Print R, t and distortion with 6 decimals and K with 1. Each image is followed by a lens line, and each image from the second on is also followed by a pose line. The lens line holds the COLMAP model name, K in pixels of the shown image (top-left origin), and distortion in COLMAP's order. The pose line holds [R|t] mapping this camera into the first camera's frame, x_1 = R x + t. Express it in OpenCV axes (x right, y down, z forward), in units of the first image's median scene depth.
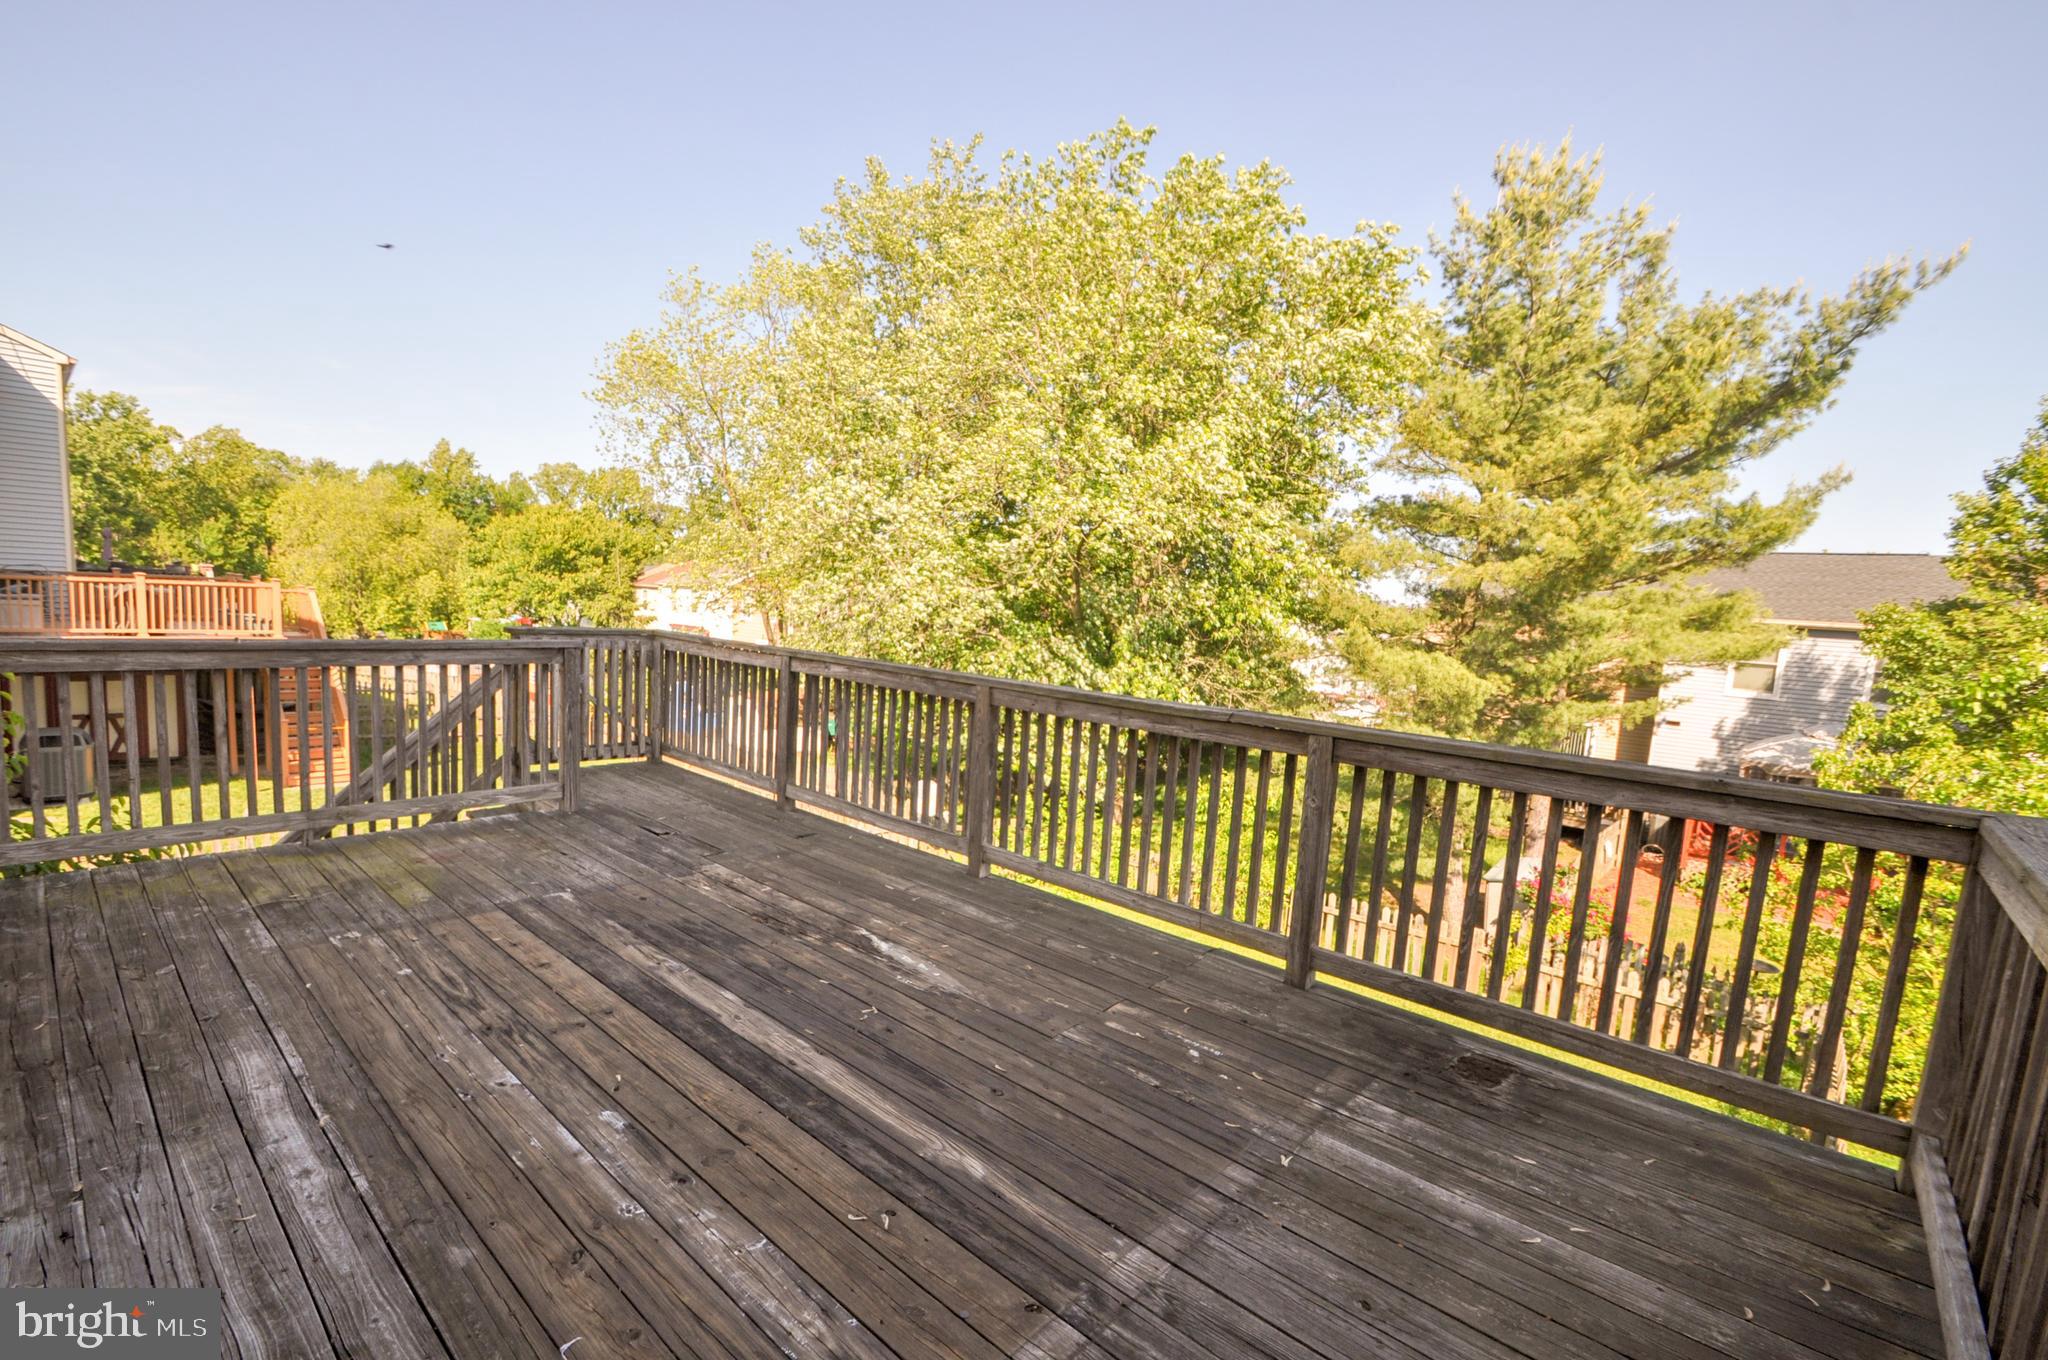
lens RADIAL K [[894.9, 0, 1006.5], [0, 894.9, 714.7], [0, 0, 1]] dist [0.015437, -0.020589]
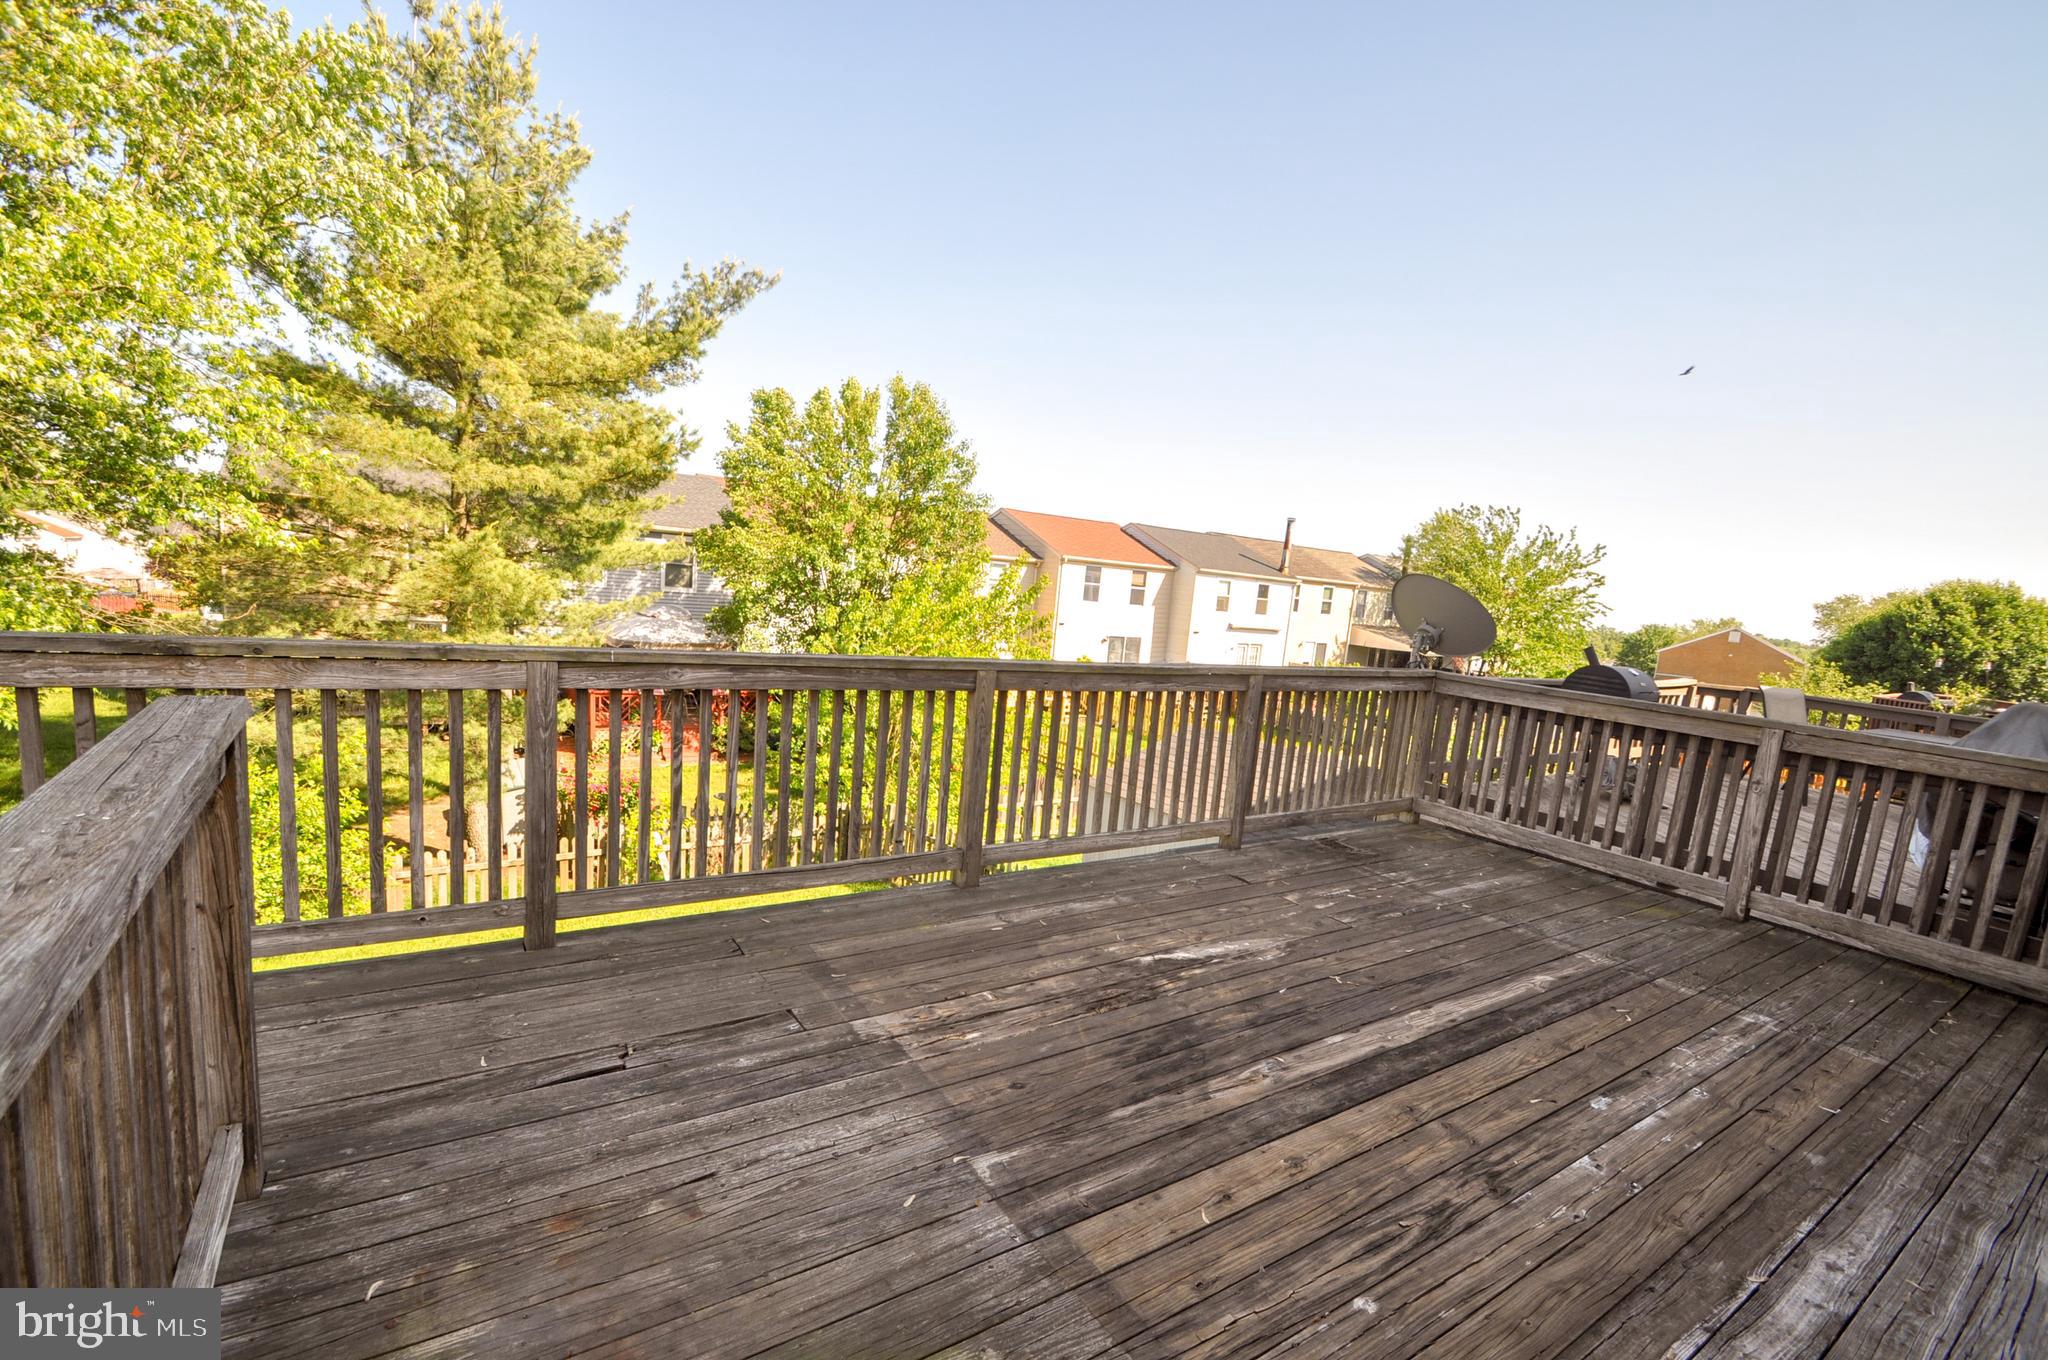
lens RADIAL K [[889.7, 0, 1014.9], [0, 889.7, 718.1], [0, 0, 1]] dist [0.001563, -0.009388]
pose [[0.253681, -0.190911, 0.948261, -1.159934], [0.050497, 0.981607, 0.184116, -0.198302], [-0.965969, 0.001177, 0.258655, 1.032204]]
